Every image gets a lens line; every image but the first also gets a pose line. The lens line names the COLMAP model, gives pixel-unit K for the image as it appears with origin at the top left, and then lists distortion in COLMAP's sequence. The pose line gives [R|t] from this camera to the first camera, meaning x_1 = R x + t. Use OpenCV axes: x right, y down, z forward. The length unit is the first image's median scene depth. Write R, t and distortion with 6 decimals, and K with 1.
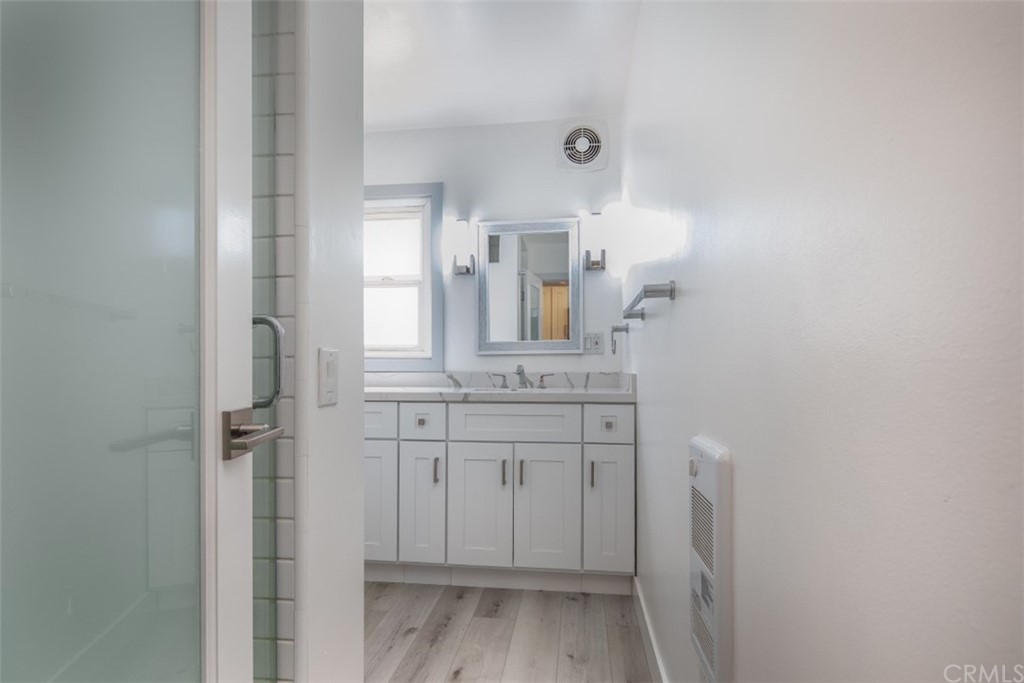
lens RADIAL K [[515.2, 0, 517.0], [0, 515.2, 355.8], [0, 0, 1]] dist [0.002450, -0.000181]
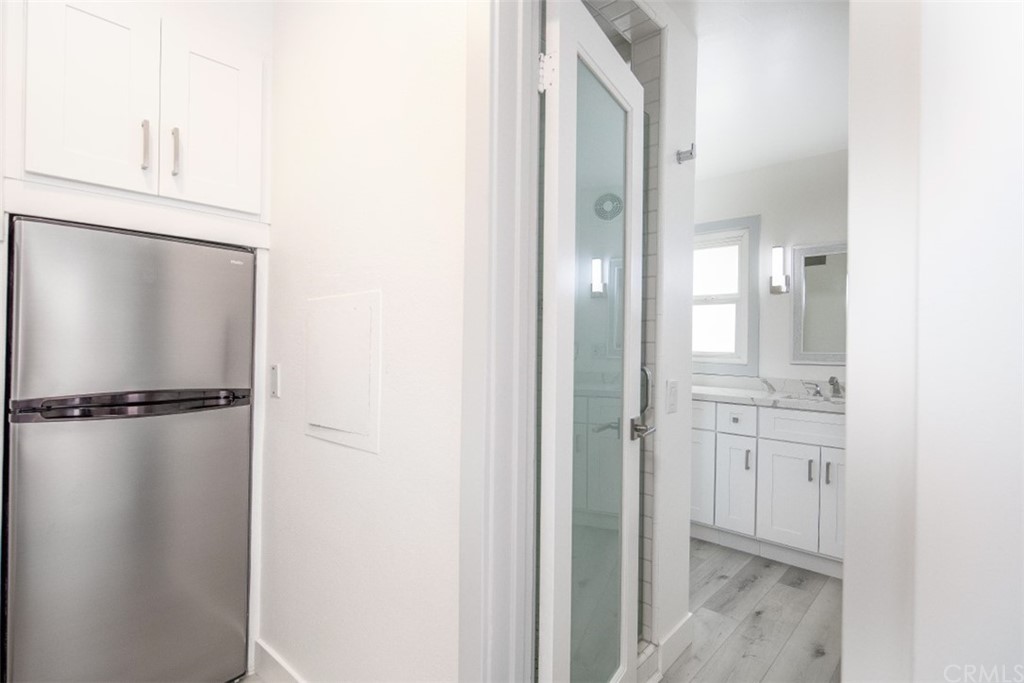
lens RADIAL K [[492.7, 0, 508.6], [0, 492.7, 340.2], [0, 0, 1]] dist [0.000543, -0.000667]
pose [[0.806237, 0.013284, -0.591443, 0.077949], [-0.010501, 0.999912, 0.008144, -0.070212], [0.591499, -0.000355, 0.806306, -0.301640]]
